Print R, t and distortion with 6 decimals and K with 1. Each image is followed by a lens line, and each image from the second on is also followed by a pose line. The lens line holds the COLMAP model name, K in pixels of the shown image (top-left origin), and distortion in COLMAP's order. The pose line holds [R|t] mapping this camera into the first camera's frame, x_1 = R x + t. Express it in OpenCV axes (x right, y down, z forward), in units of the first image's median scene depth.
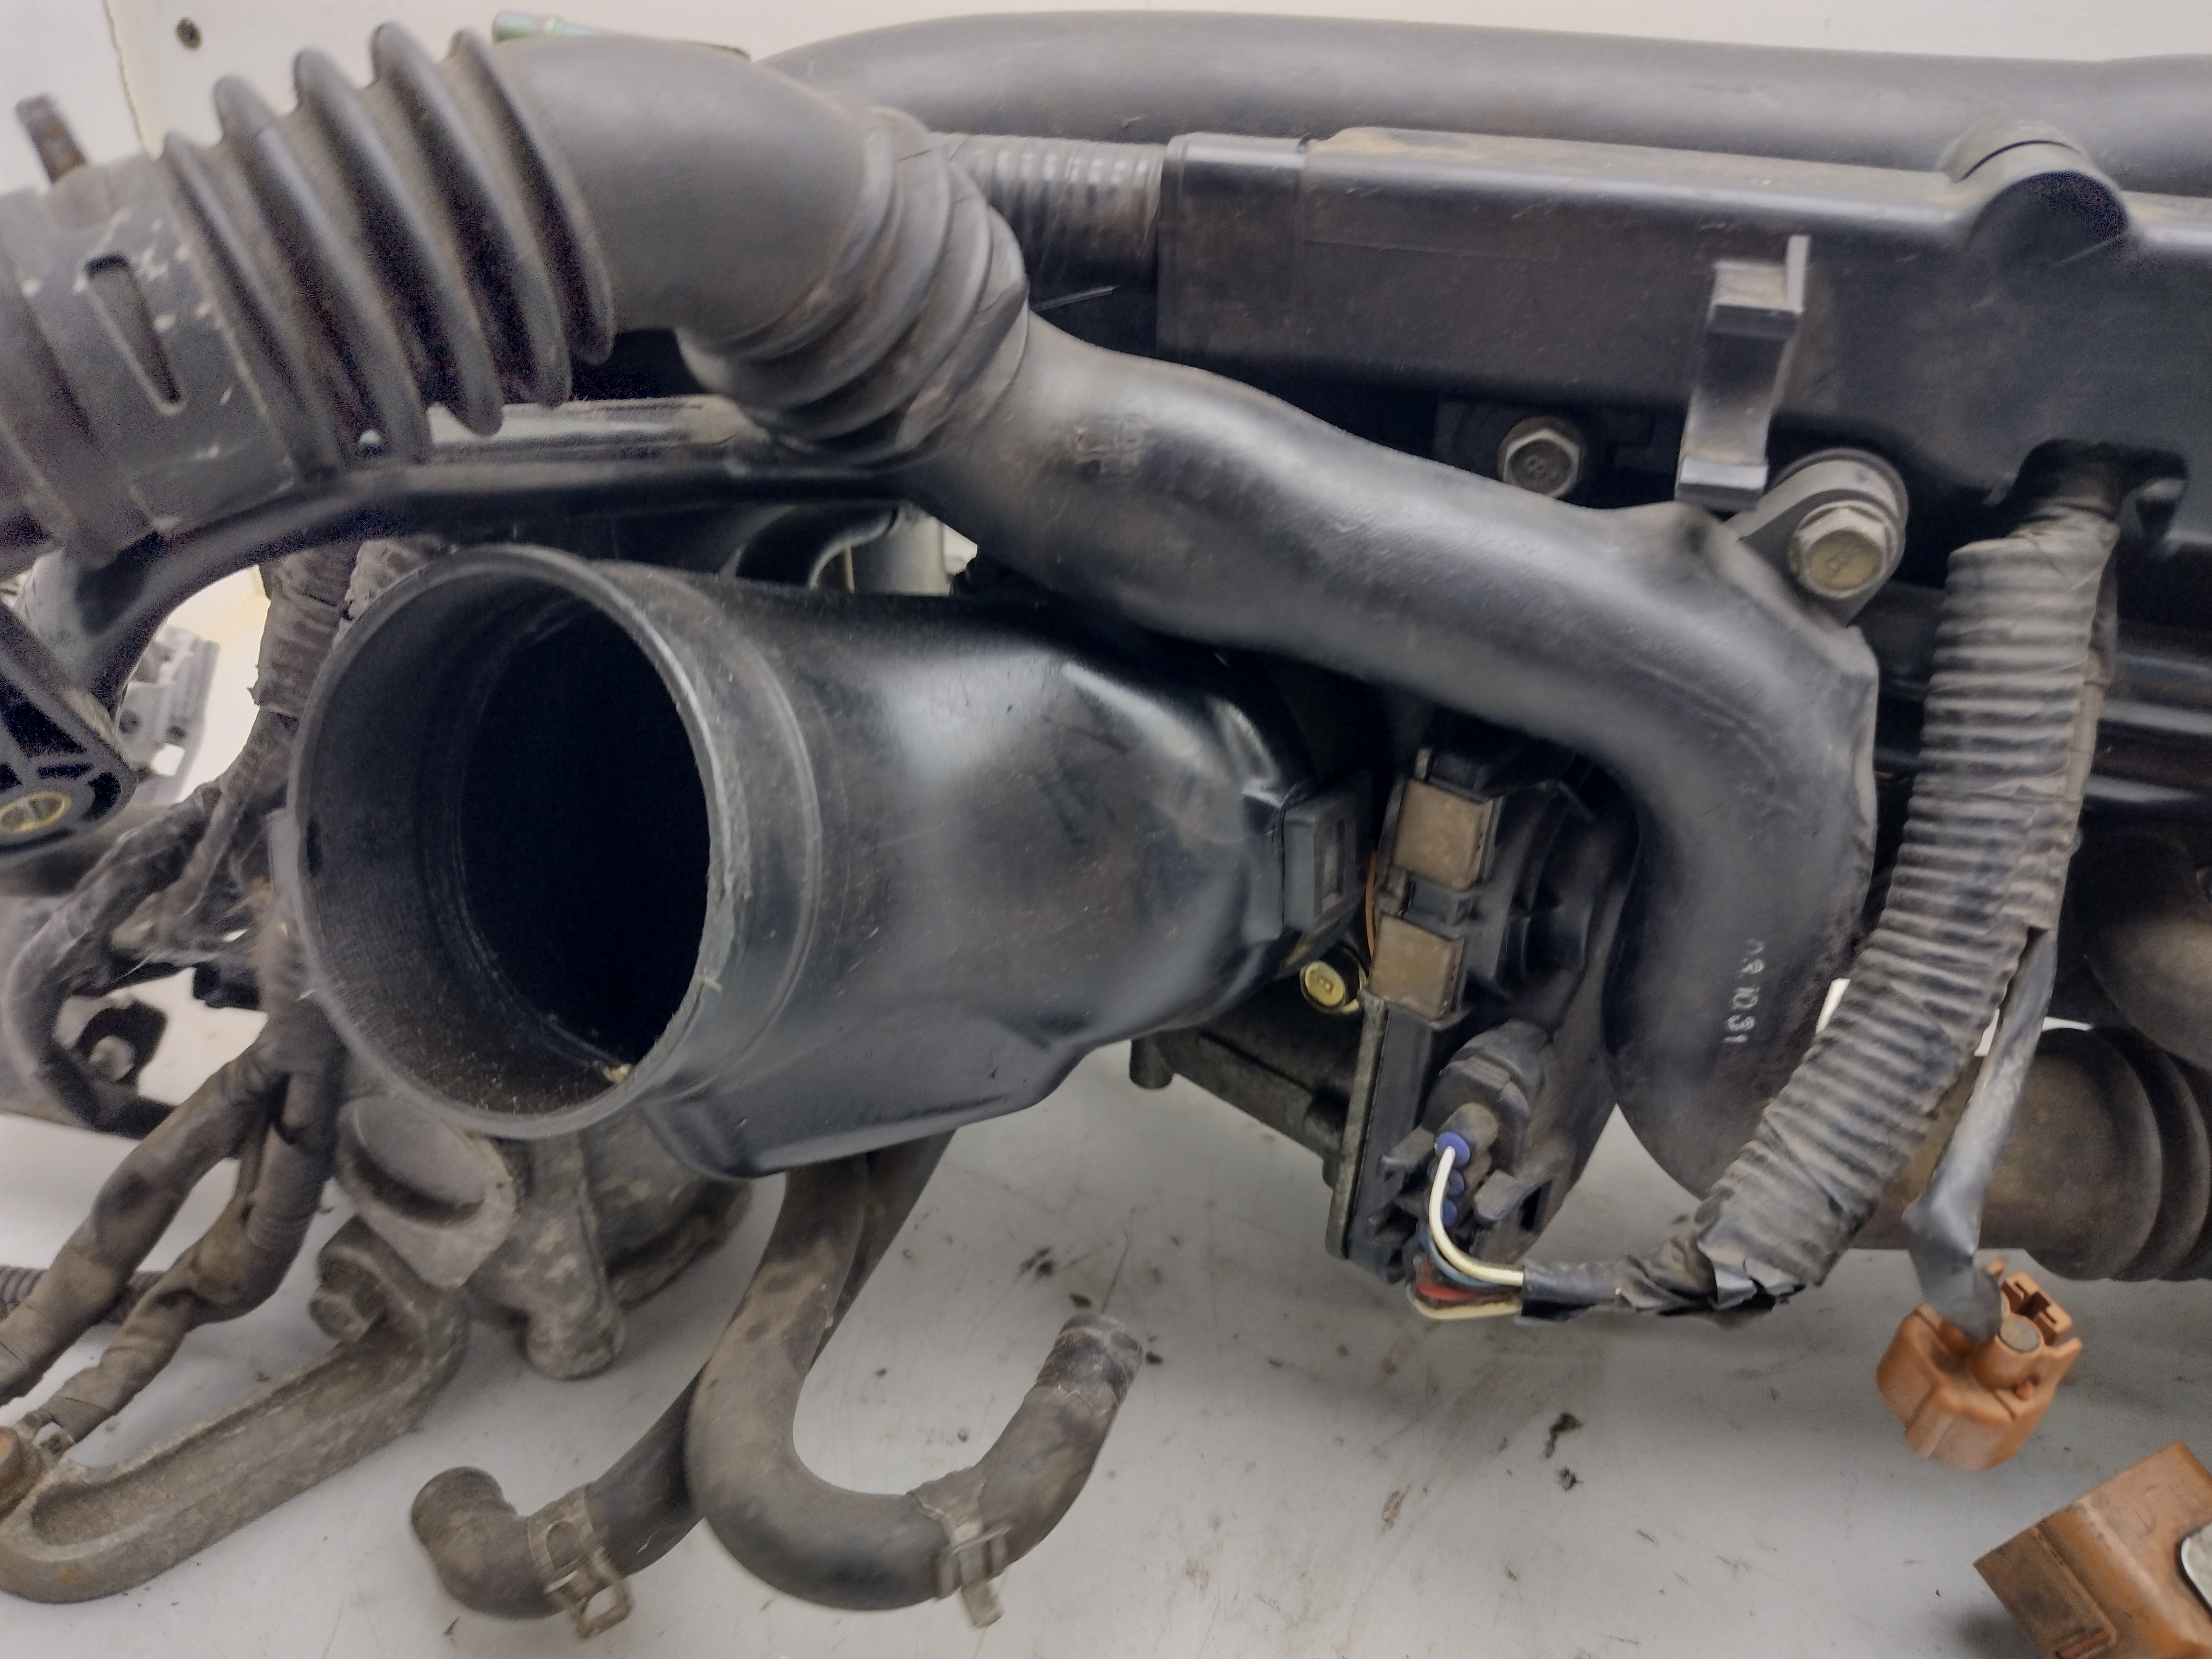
lens RADIAL K [[1707.2, 0, 1098.0], [0, 1707.2, 837.0], [0, 0, 1]] dist [0.013383, -0.054683]
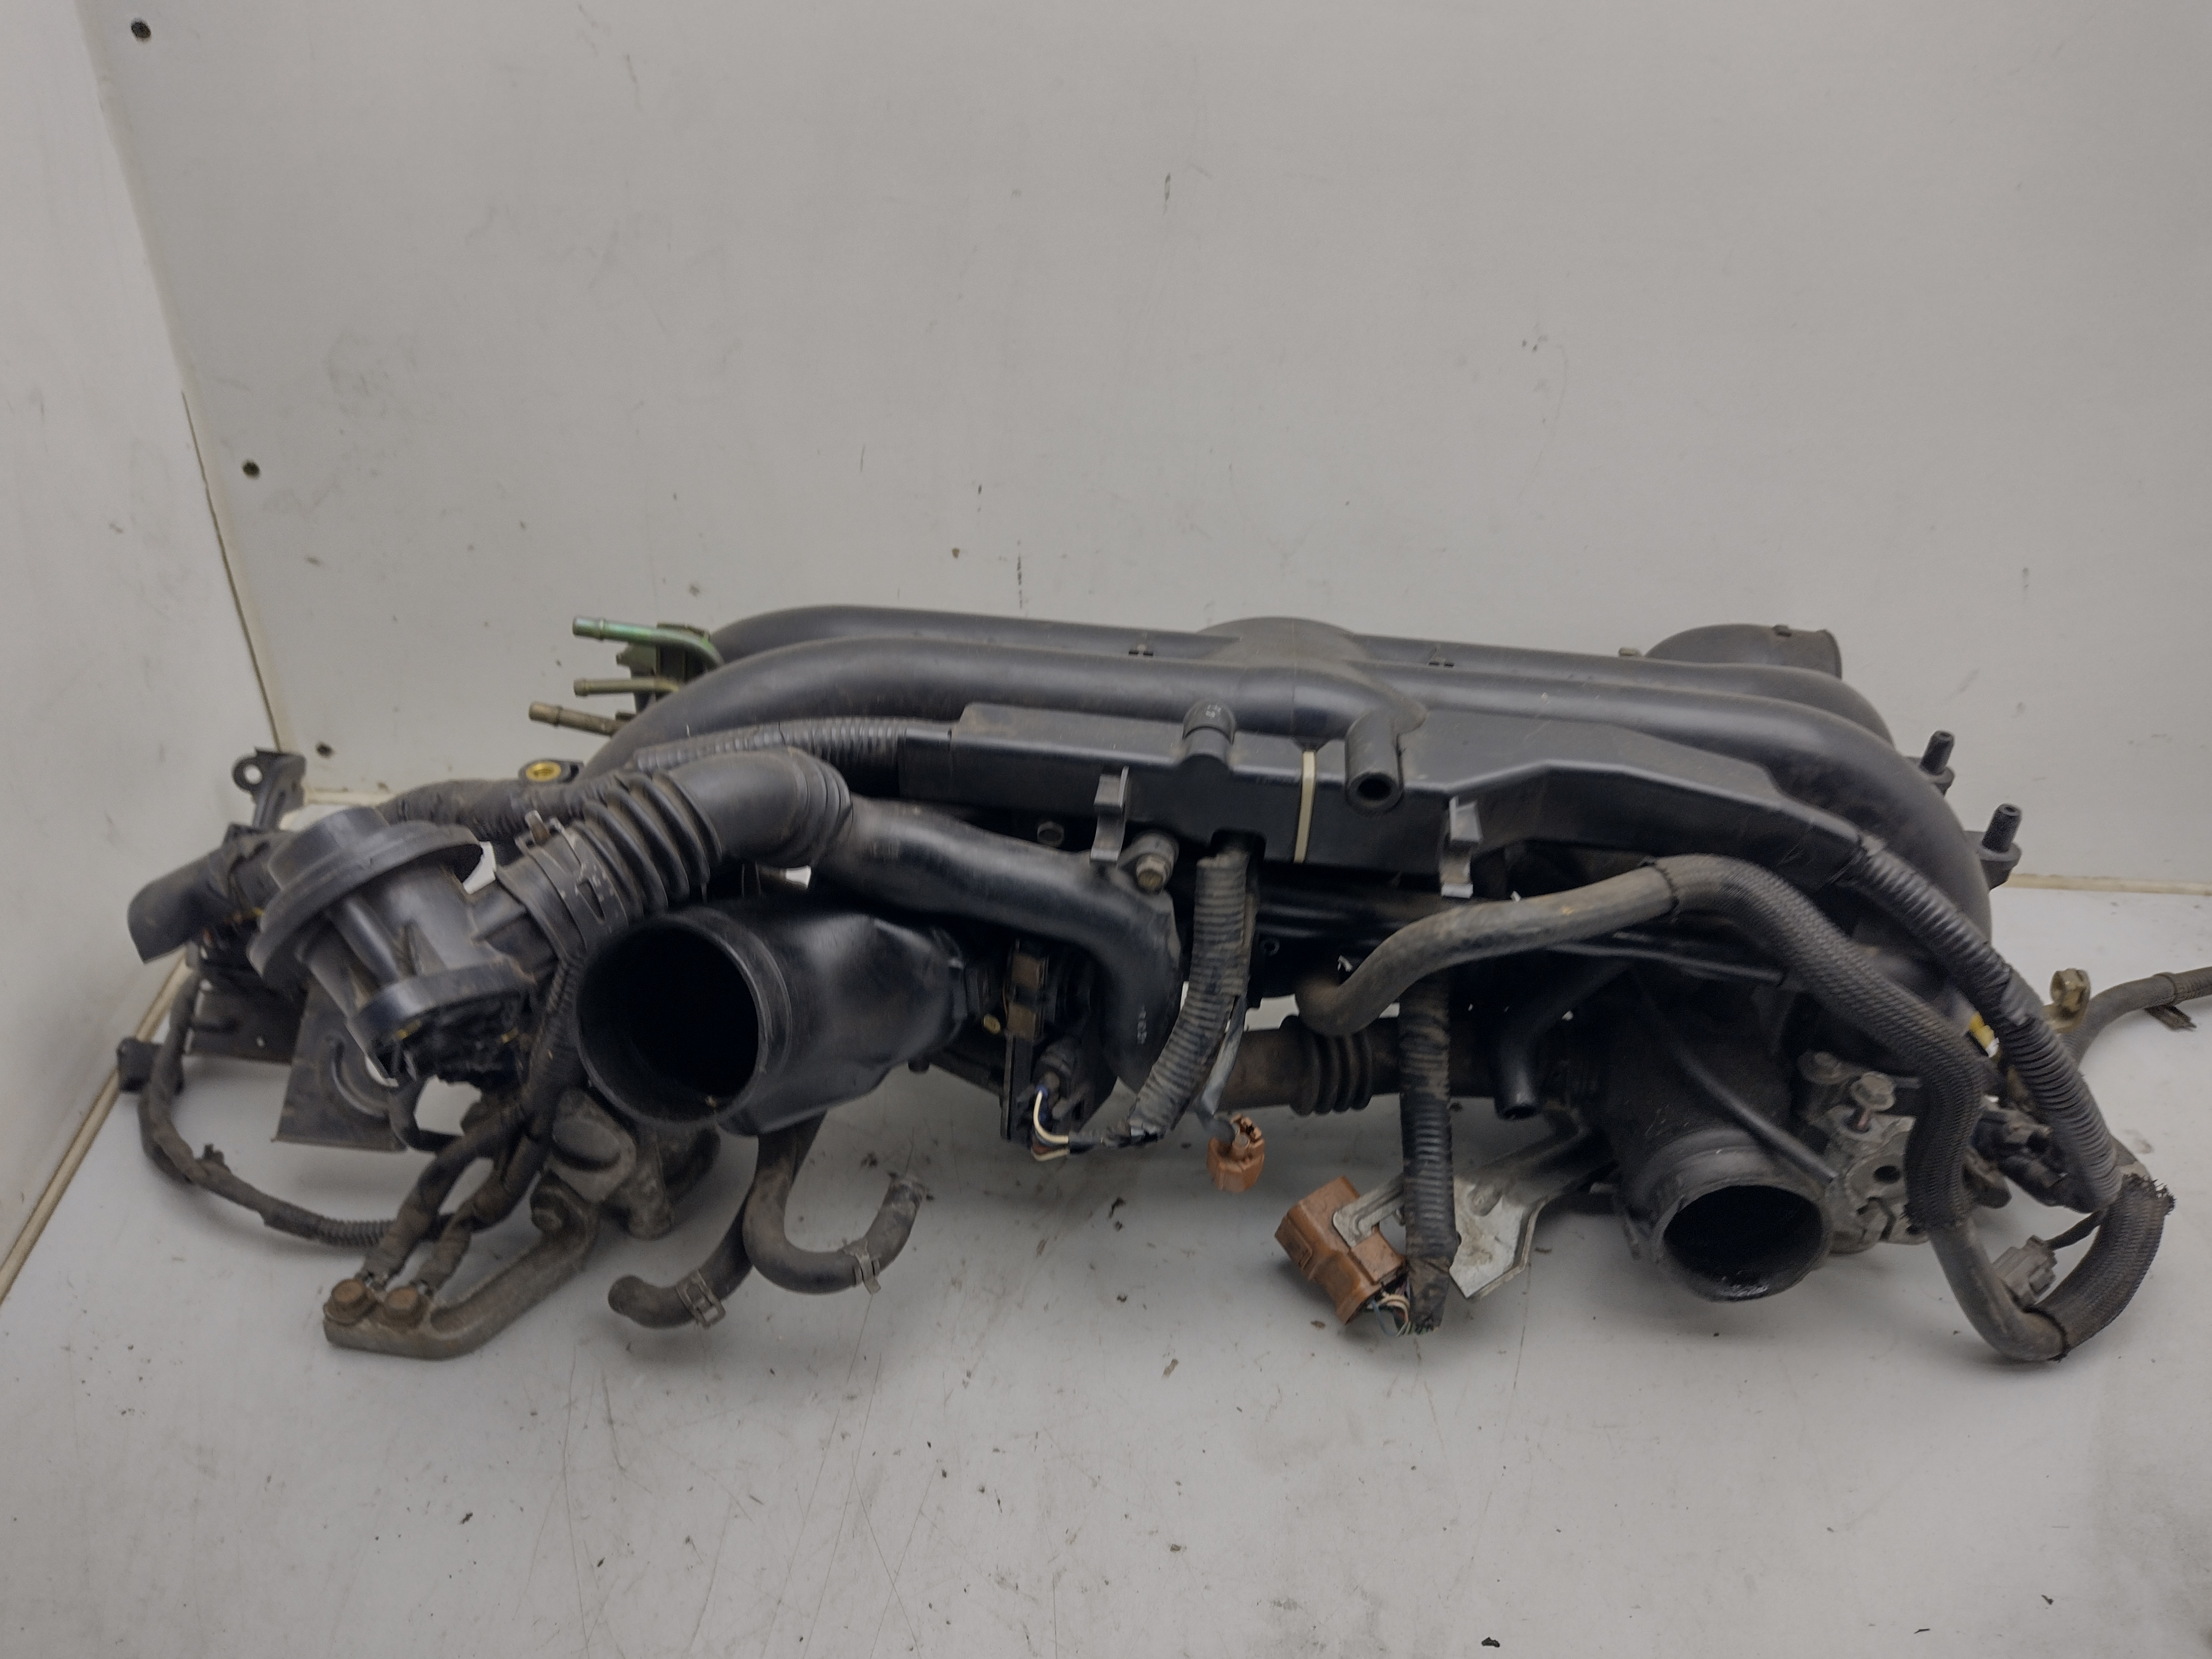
lens RADIAL K [[1655.0, 0, 1112.1], [0, 1655.0, 862.3], [0, 0, 1]] dist [0.043859, -0.078743]
pose [[0.983214, -0.084068, 0.161934, -0.059000], [0.073525, 0.994830, 0.070047, -0.321953], [-0.166986, -0.056965, 0.984312, -1.418837]]
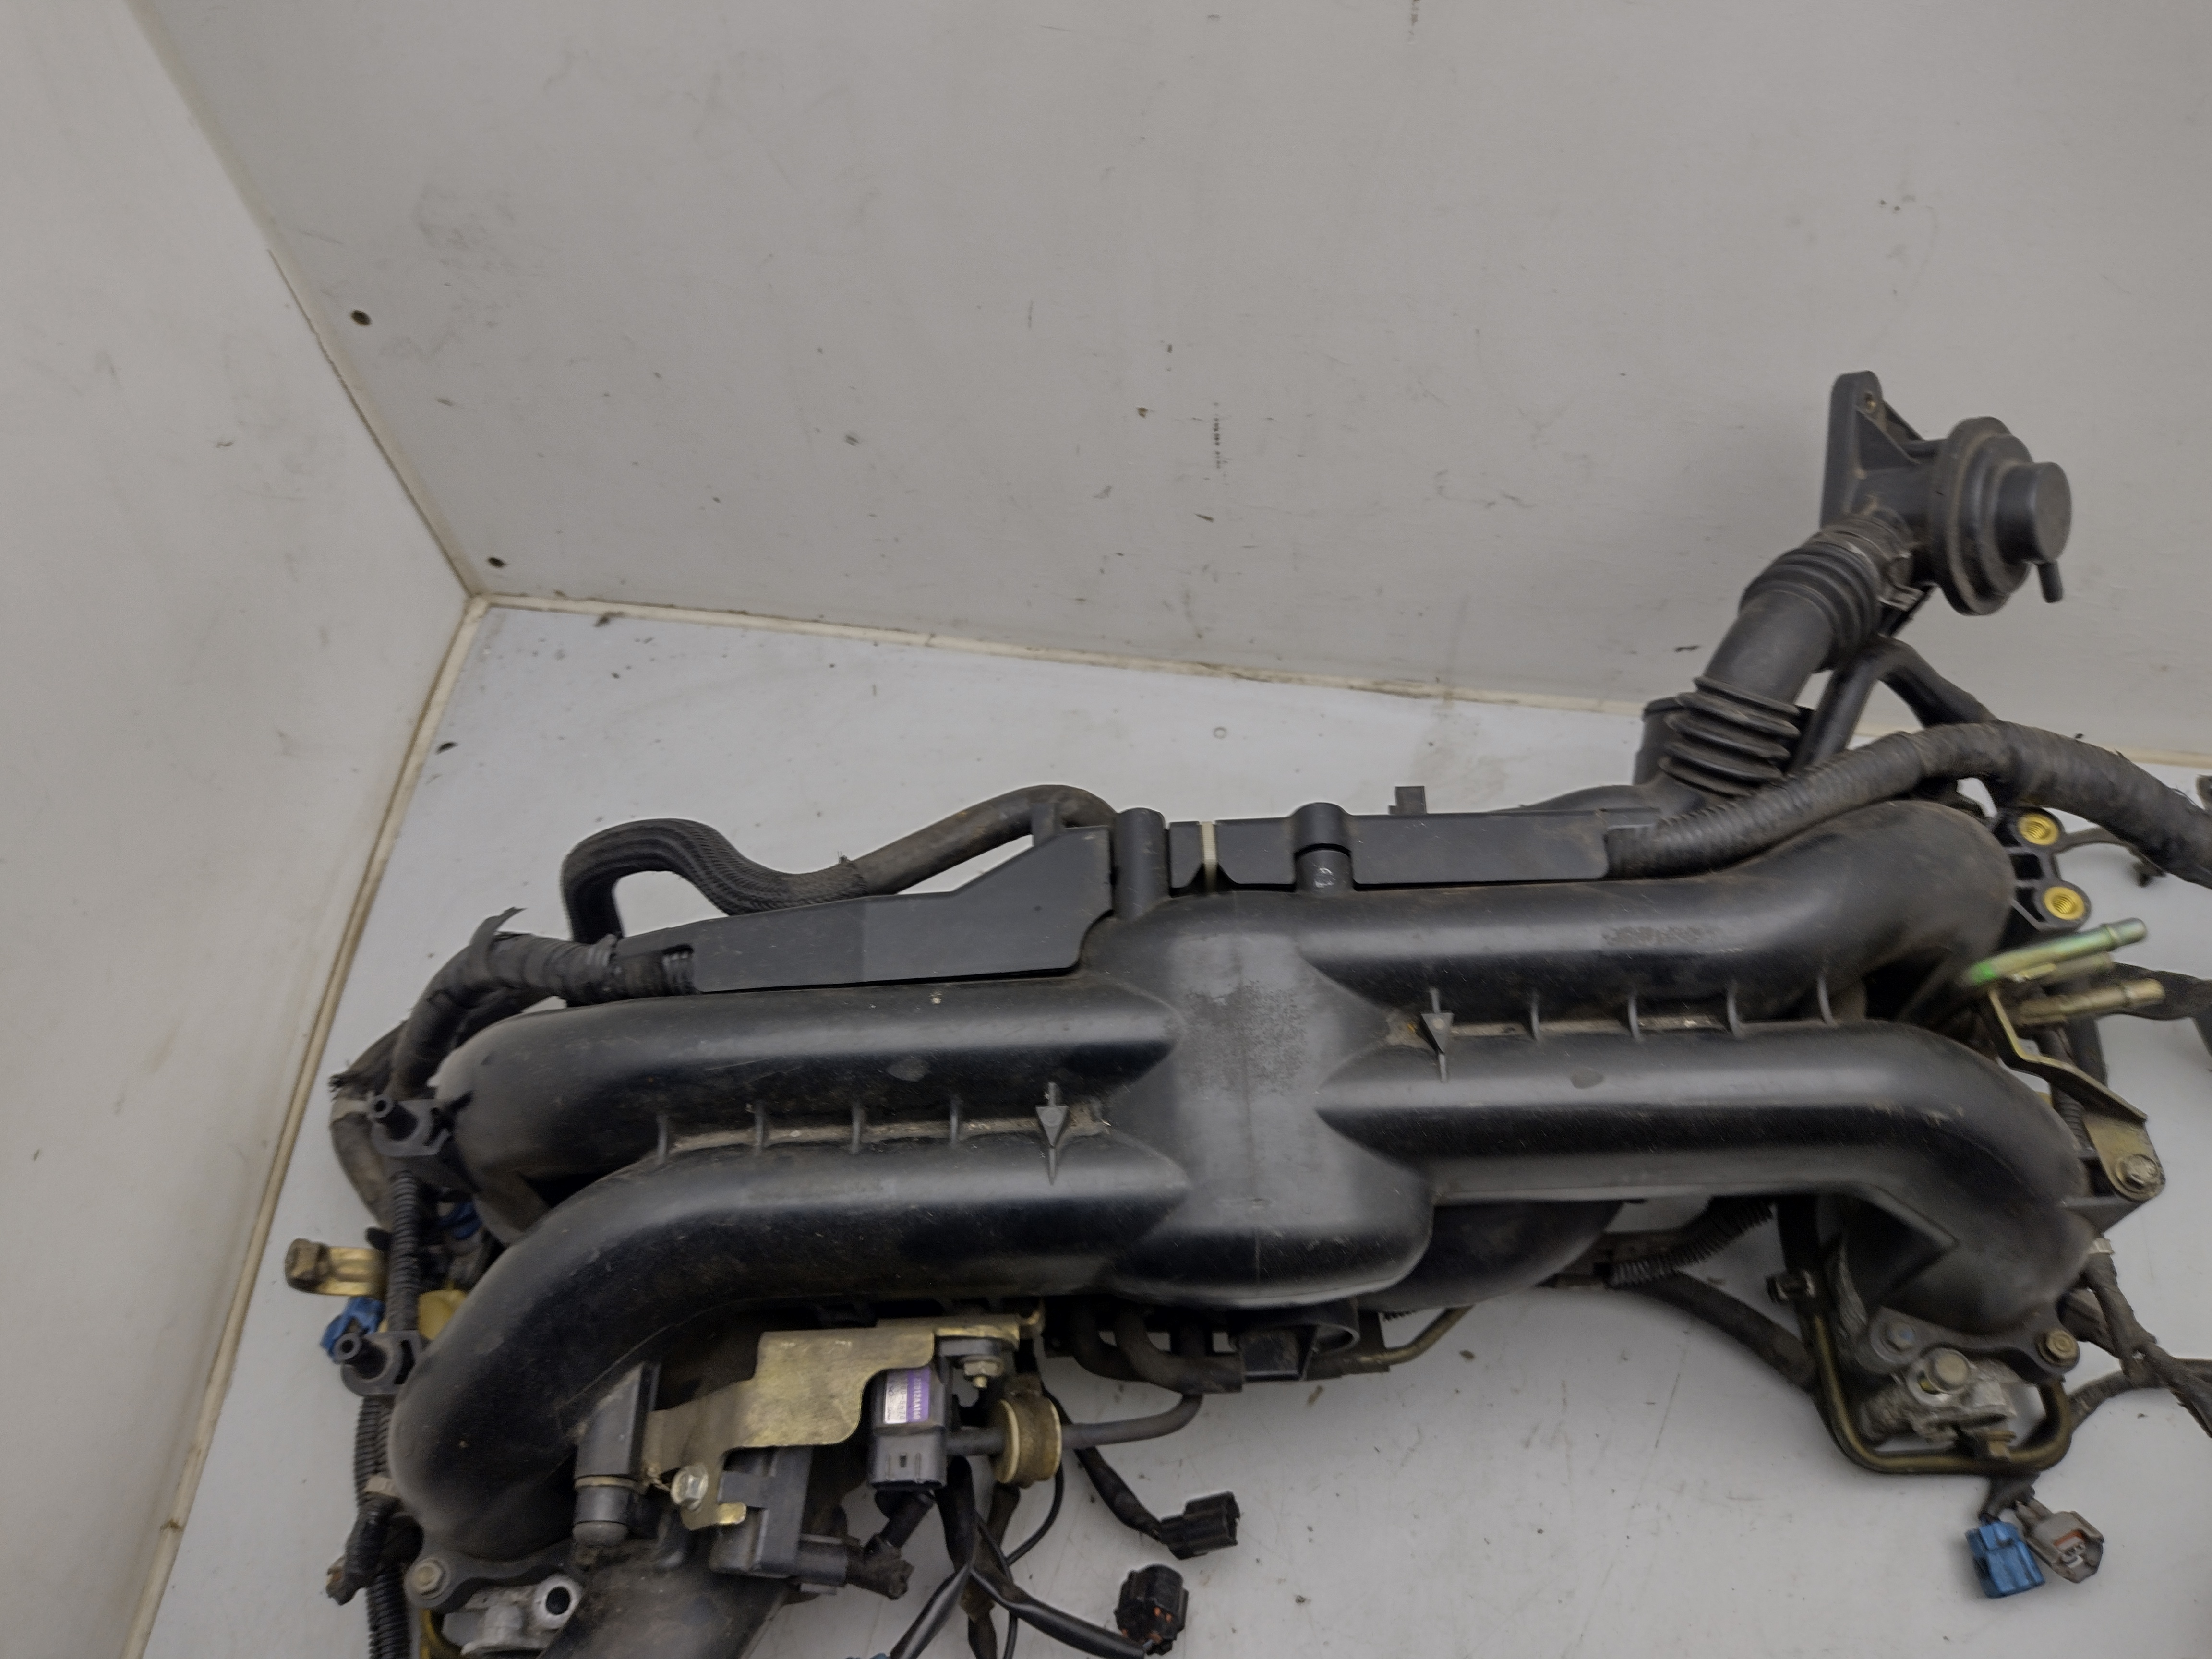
lens RADIAL K [[1655.0, 0, 1127.8], [0, 1655.0, 842.2], [0, 0, 1]] dist [0.043859, -0.078743]
pose [[0.996765, -0.076126, -0.025764, 0.214374], [0.079534, 0.888300, 0.452324, -1.360964], [-0.011547, -0.452910, 0.891481, -0.920451]]
